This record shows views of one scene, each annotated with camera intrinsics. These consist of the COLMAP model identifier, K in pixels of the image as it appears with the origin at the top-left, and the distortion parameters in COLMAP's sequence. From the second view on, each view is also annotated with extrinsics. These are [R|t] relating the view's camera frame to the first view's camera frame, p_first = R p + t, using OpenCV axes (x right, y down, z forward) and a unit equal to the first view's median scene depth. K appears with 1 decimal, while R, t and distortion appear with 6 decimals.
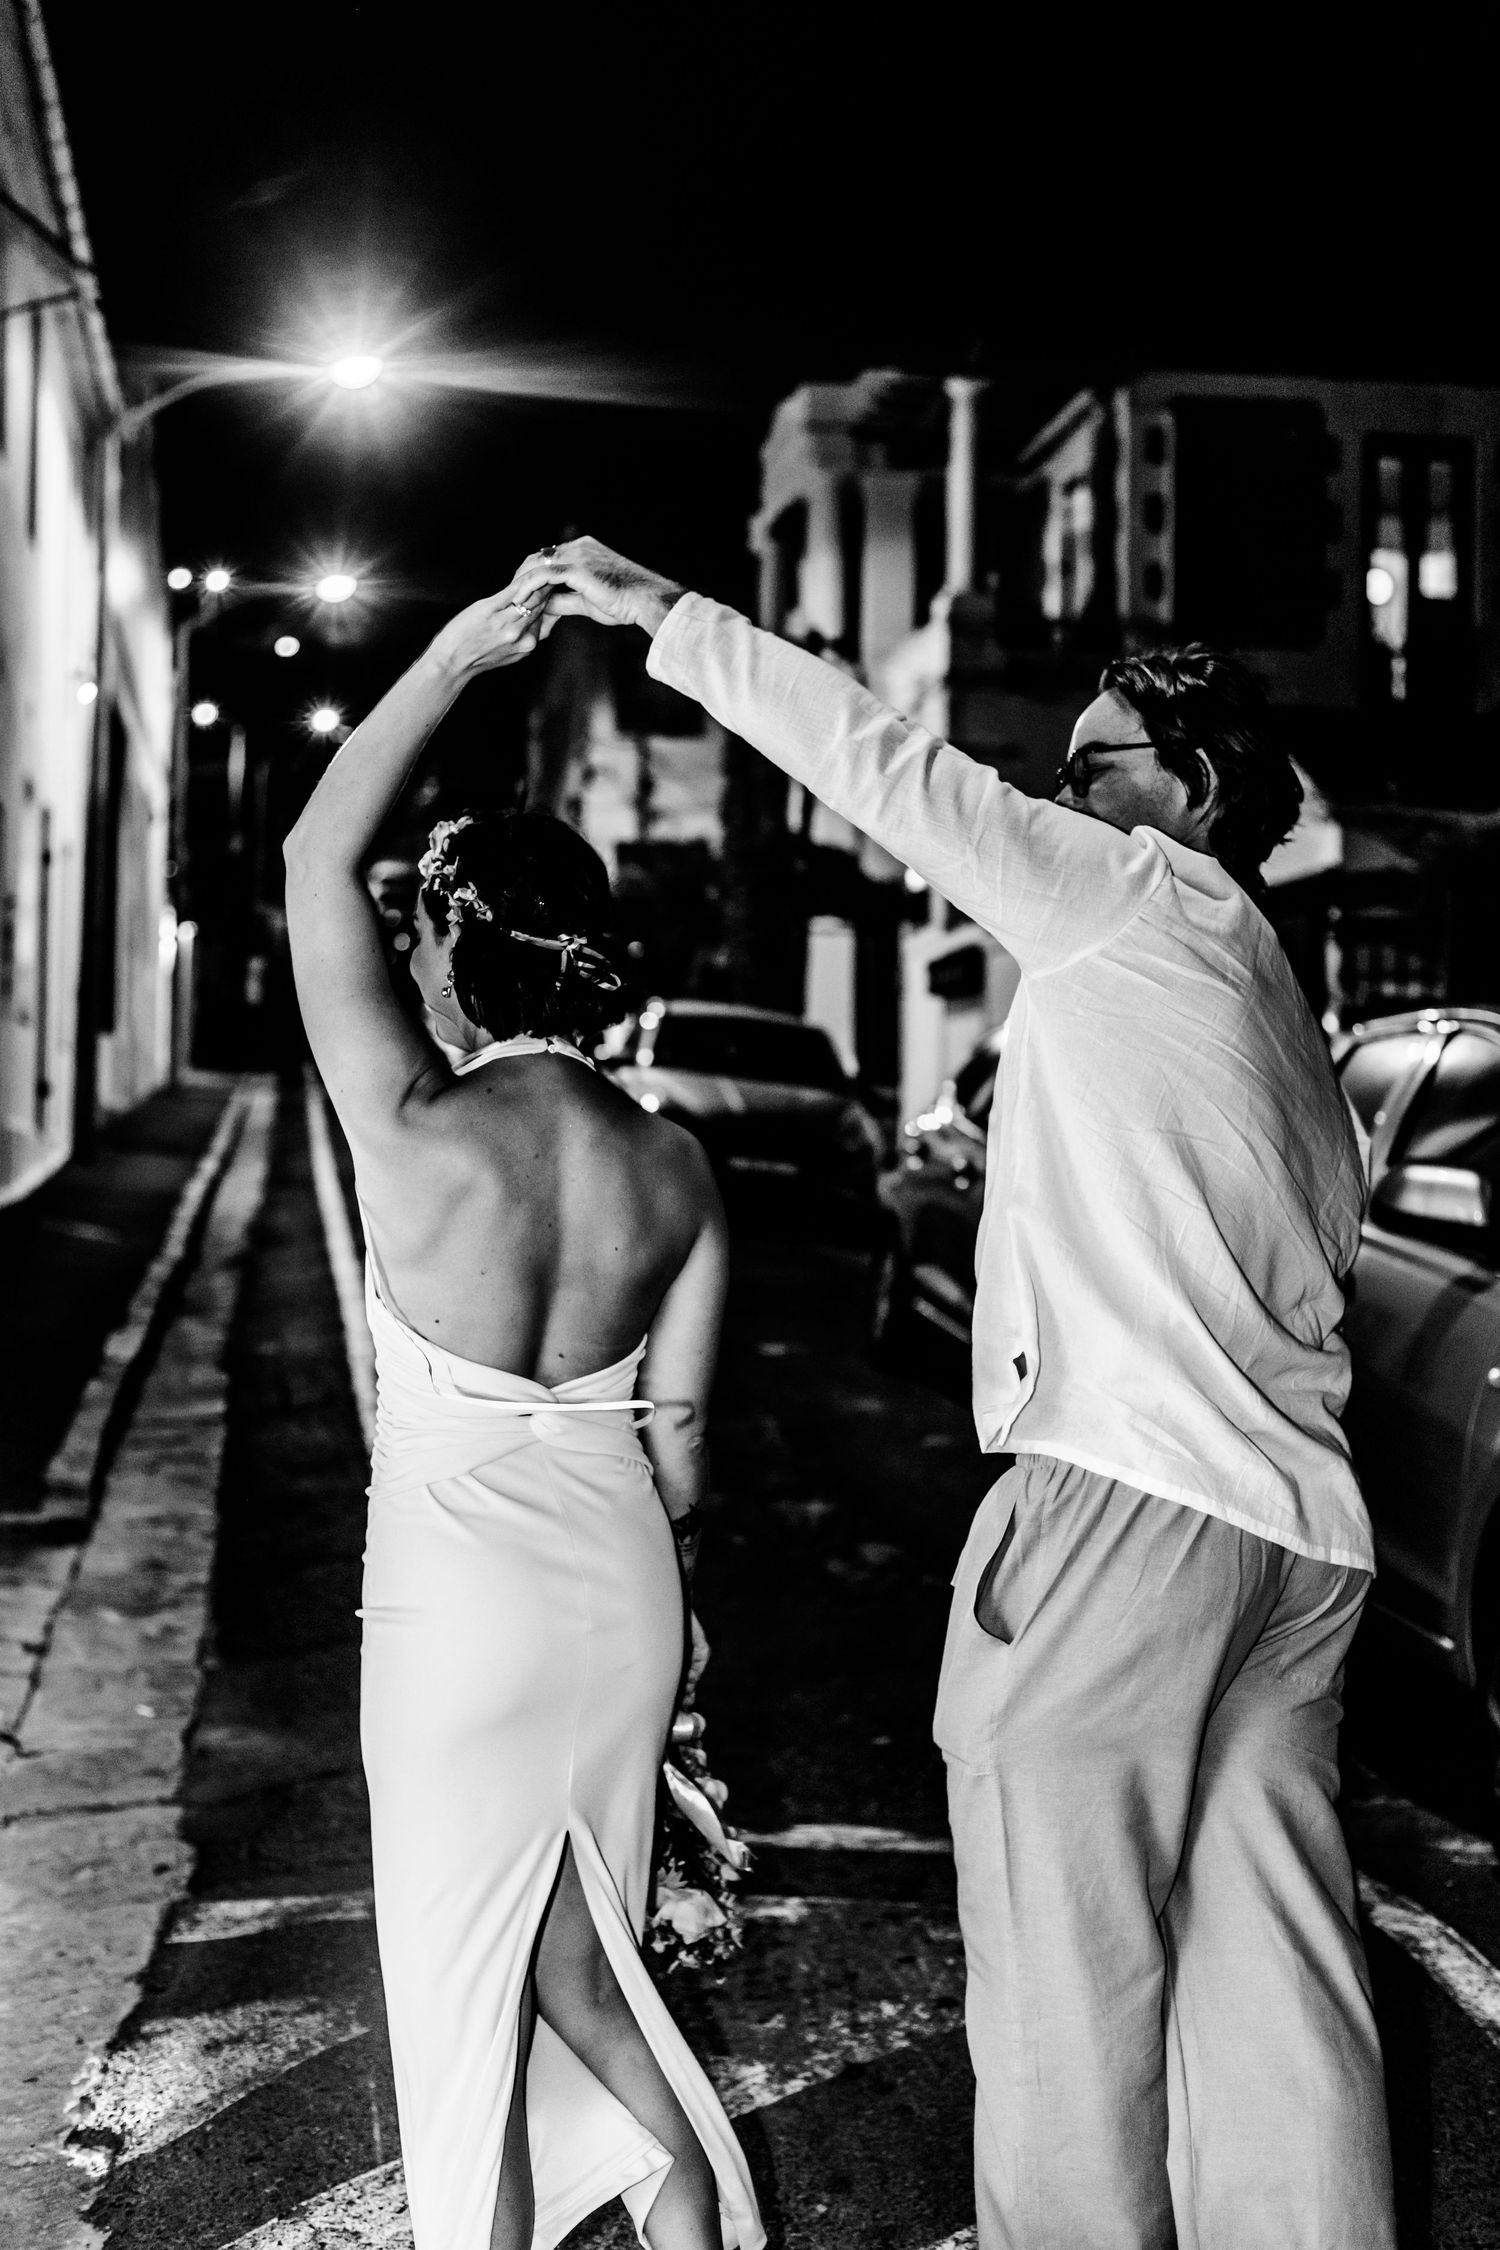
lens RADIAL K [[3438.5, 0, 750.0], [0, 3438.5, 1125.0], [0, 0, 1]] dist [0.016875, -0.034107]
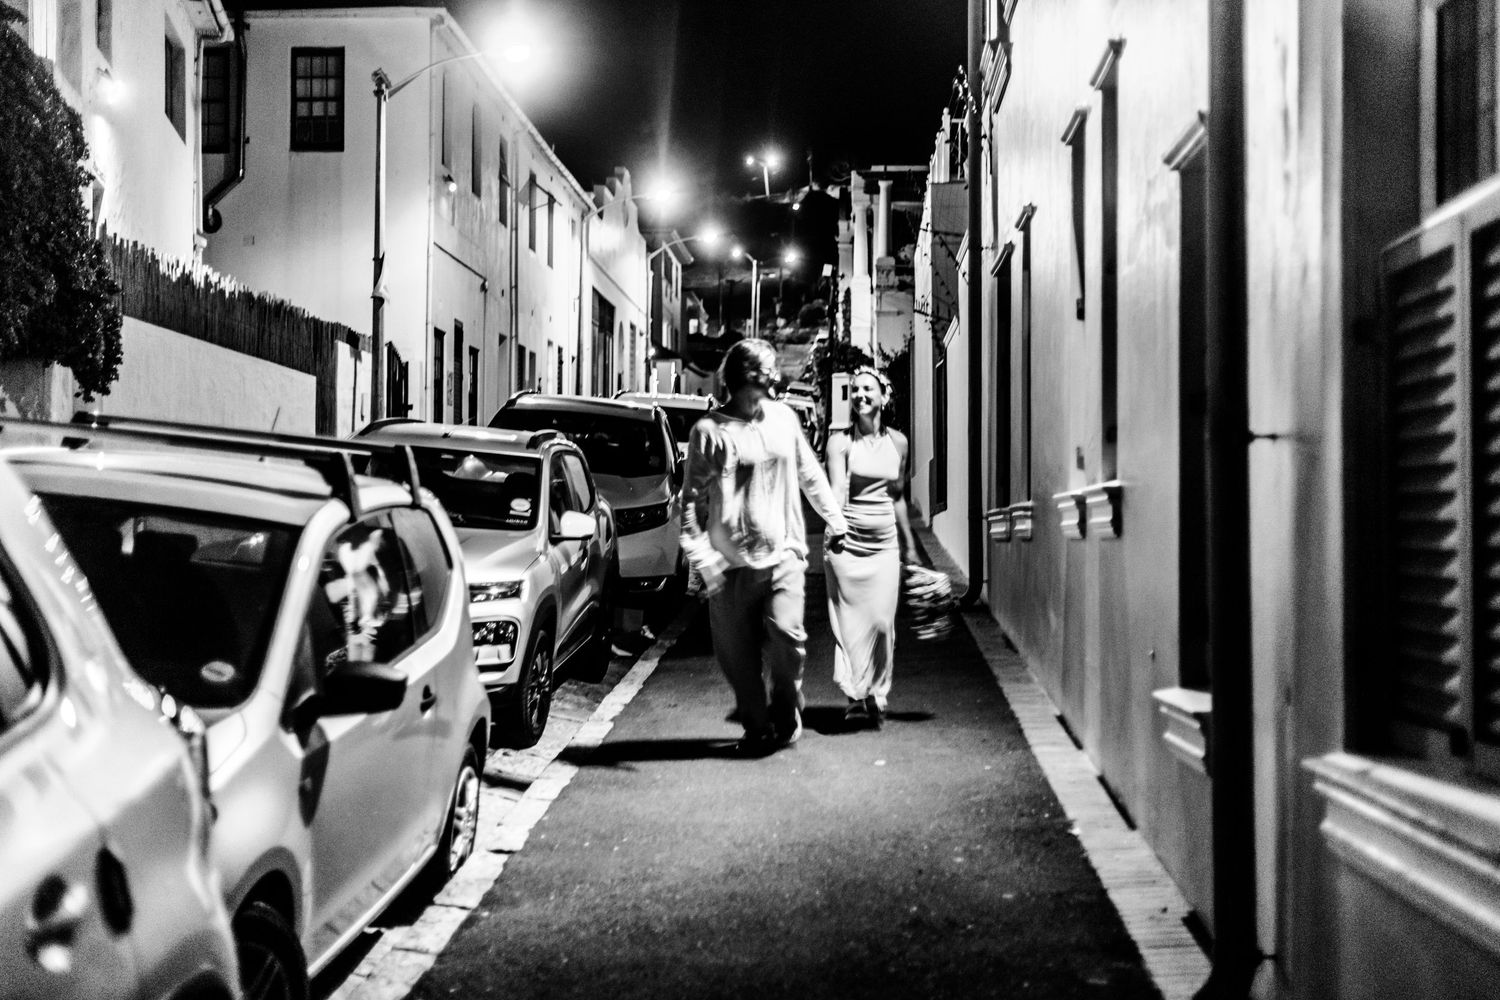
lens RADIAL K [[2292.3, 0, 750.0], [0, 2292.3, 500.0], [0, 0, 1]] dist [0.016875, -0.034107]
pose [[0.983050, -0.016075, -0.182632, 0.334300], [0.017022, 0.999849, 0.003621, 0.040879], [0.182546, -0.006669, 0.983175, -0.986682]]
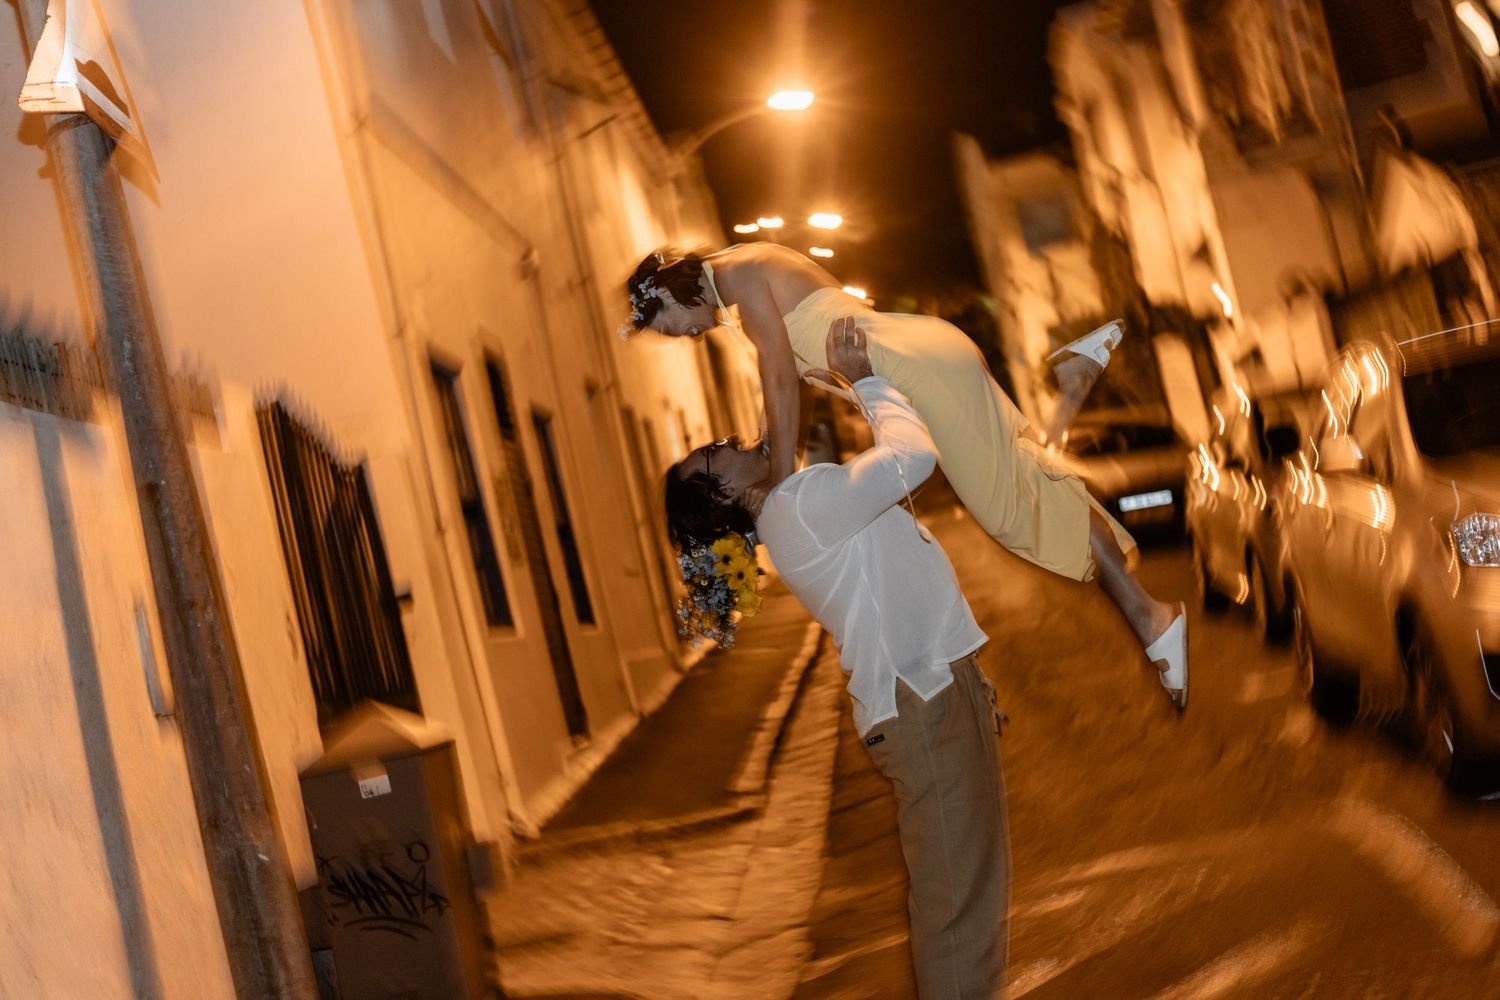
lens RADIAL K [[2292.3, 0, 750.0], [0, 2292.3, 500.0], [0, 0, 1]] dist [0.016875, -0.034107]
pose [[0.946150, -0.256610, -0.197360, 0.034074], [0.253864, 0.966432, -0.039537, 0.002100], [0.200881, -0.012695, 0.979533, -0.076192]]
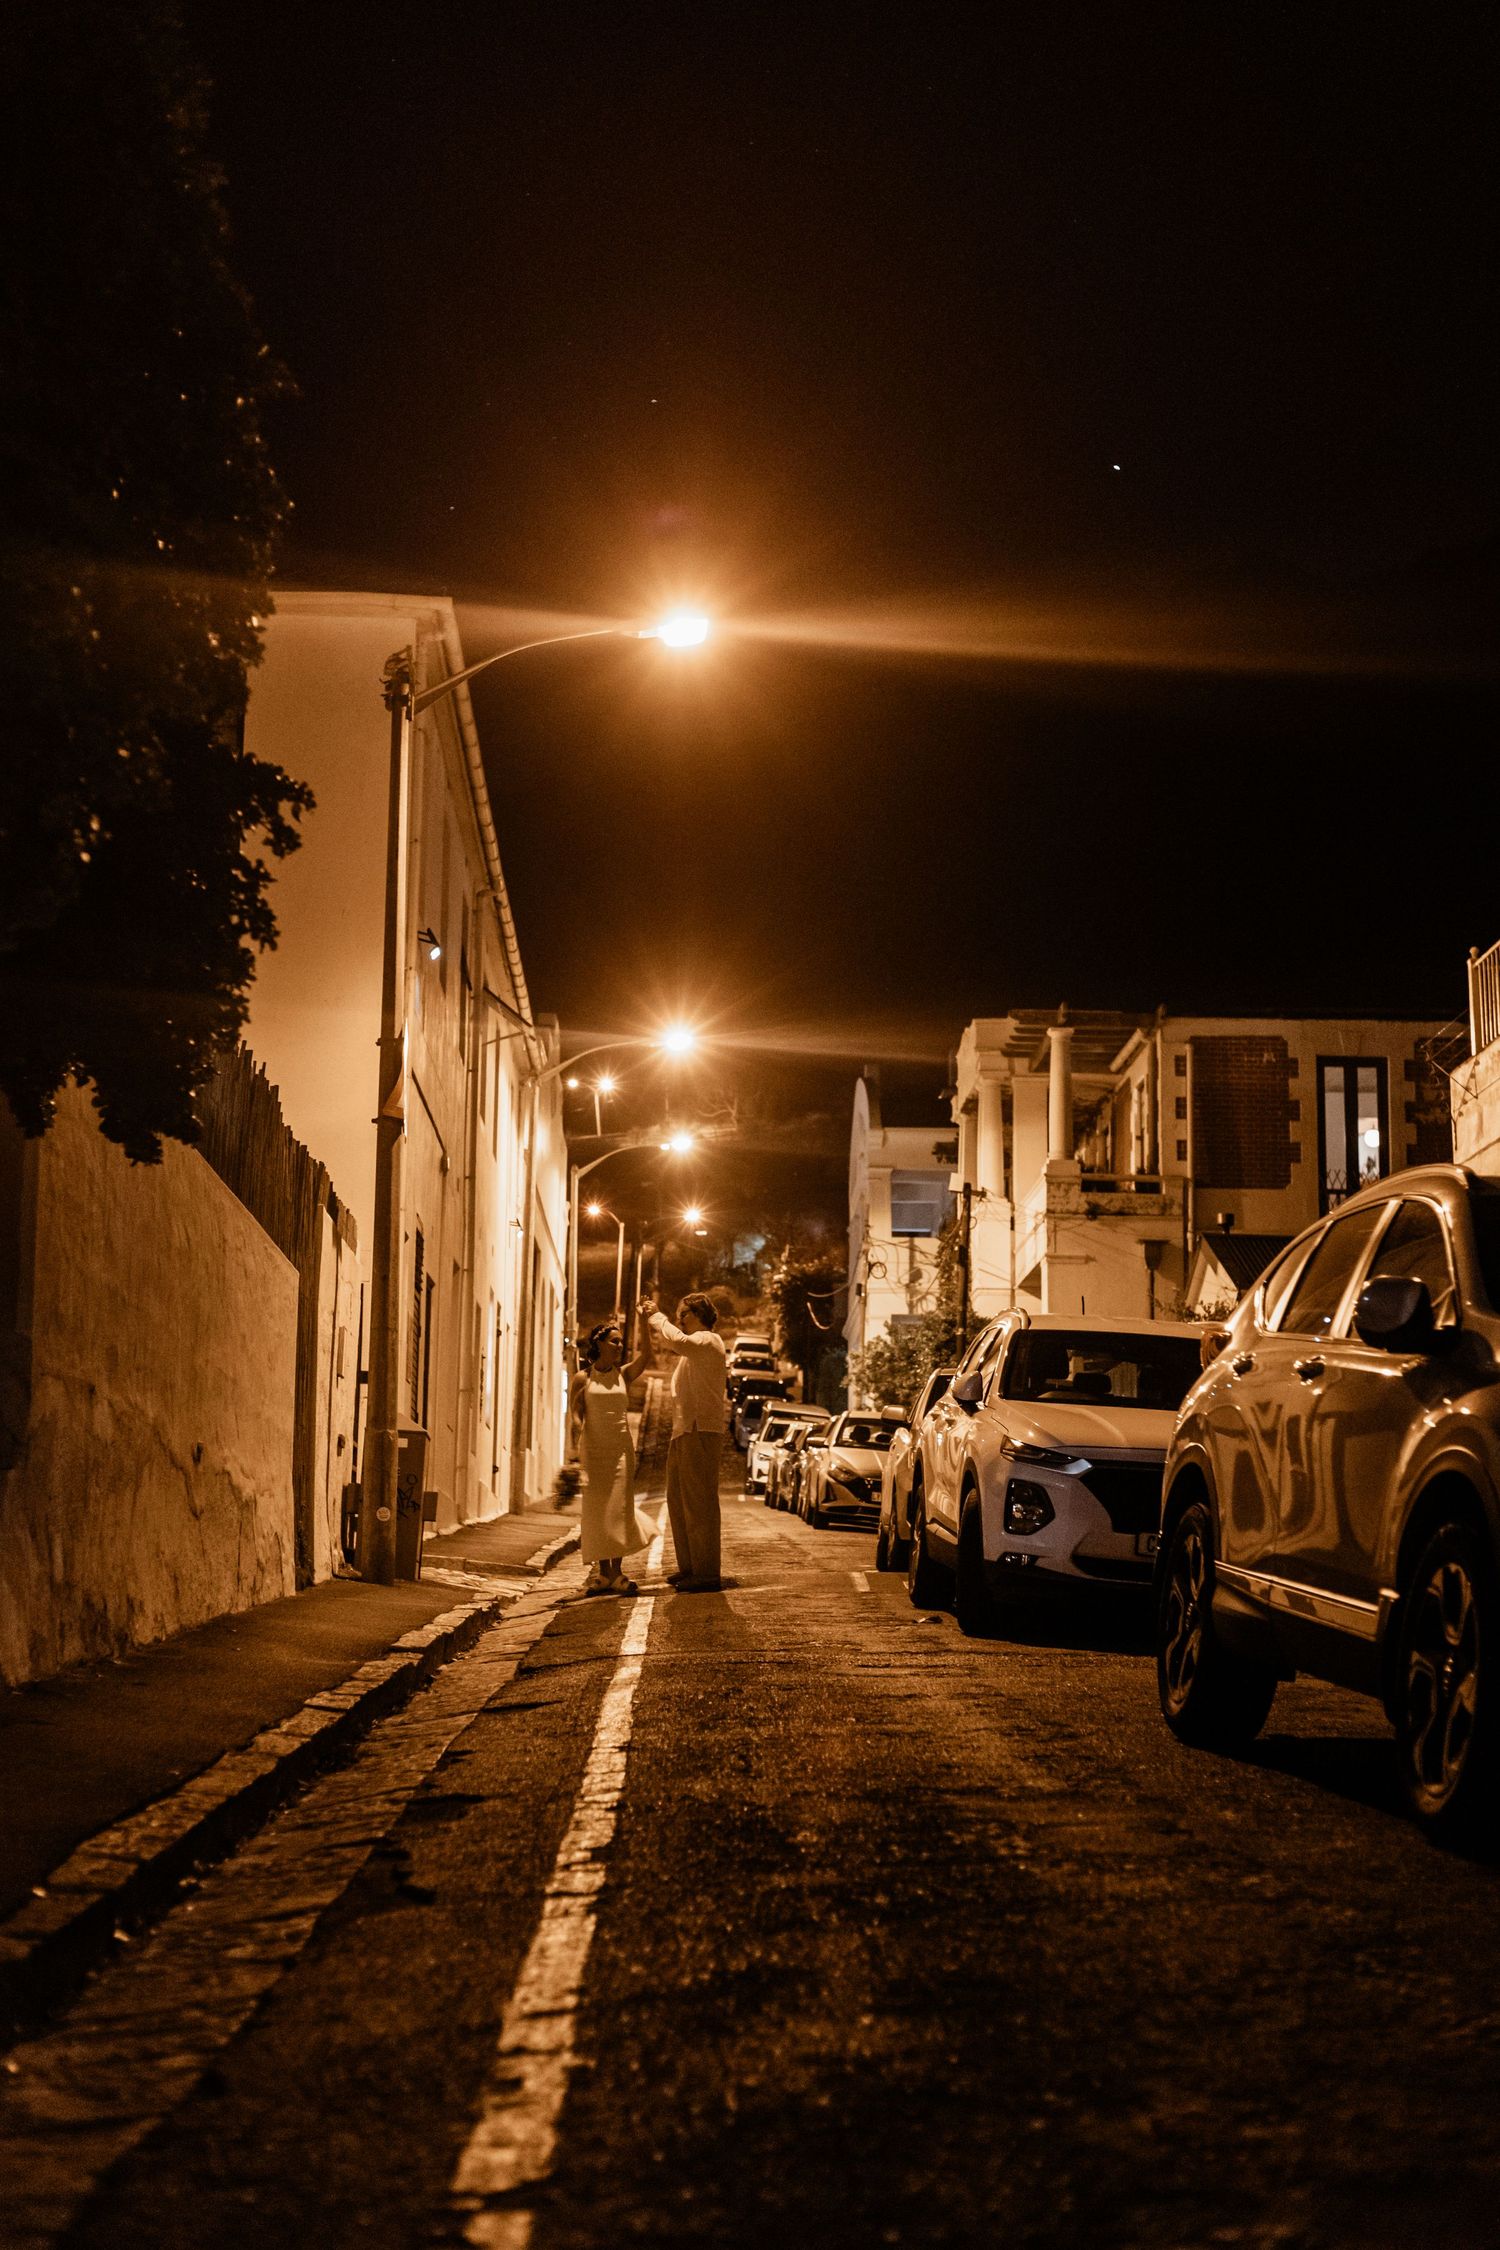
lens RADIAL K [[3438.5, 0, 750.0], [0, 3438.5, 1125.0], [0, 0, 1]] dist [0.016875, -0.034107]
pose [[0.993663, -0.020280, -0.110554, 0.107655], [0.004975, 0.990560, -0.136986, 0.053422], [0.112288, 0.135568, 0.984384, -0.664807]]
